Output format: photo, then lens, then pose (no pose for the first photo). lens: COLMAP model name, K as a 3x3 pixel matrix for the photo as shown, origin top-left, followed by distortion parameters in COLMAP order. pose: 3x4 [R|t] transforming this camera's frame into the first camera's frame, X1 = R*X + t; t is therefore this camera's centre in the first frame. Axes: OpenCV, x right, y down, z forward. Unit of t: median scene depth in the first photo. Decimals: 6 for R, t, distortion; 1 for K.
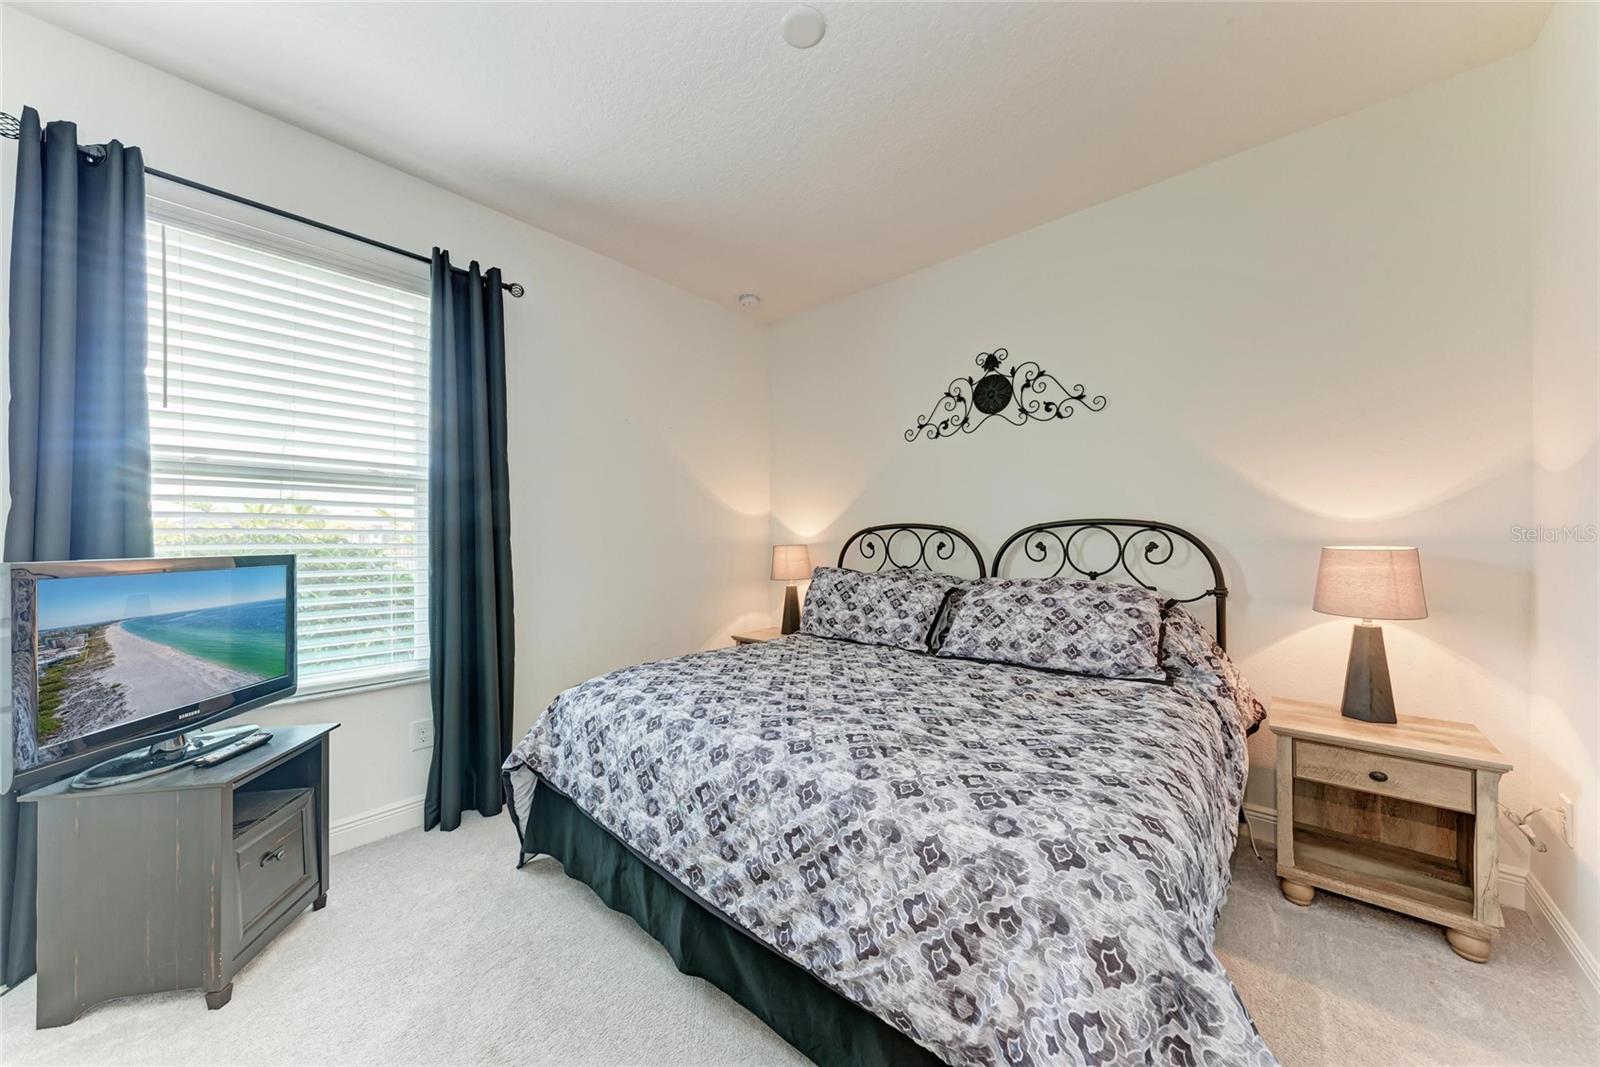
lens RADIAL K [[546.6, 0, 806.5], [0, 546.6, 540.9], [0, 0, 1]] dist [0.017204, -0.004461]
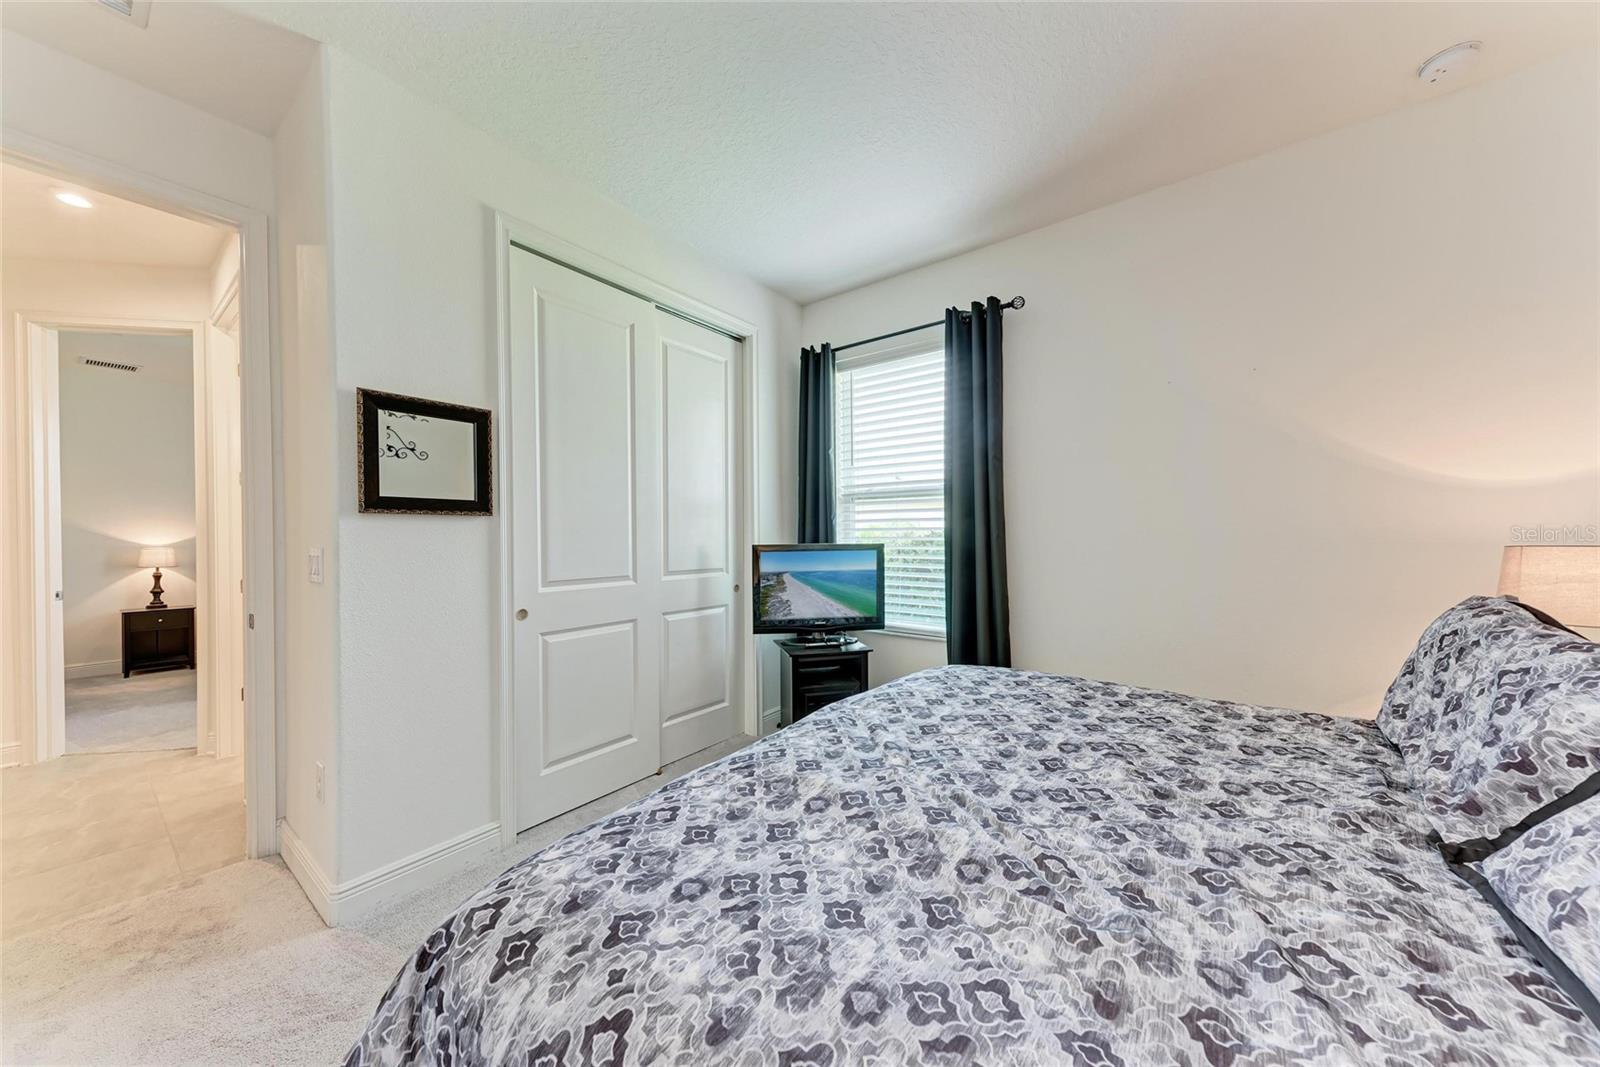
lens RADIAL K [[583.2, 0, 836.2], [0, 583.2, 552.0], [0, 0, 1]] dist [-0.000672, -0.016643]
pose [[0.063033, 0.036743, -0.997335, 0.811984], [0.000845, 0.999320, 0.036869, -0.015673], [0.998011, -0.003167, 0.062959, 0.774061]]
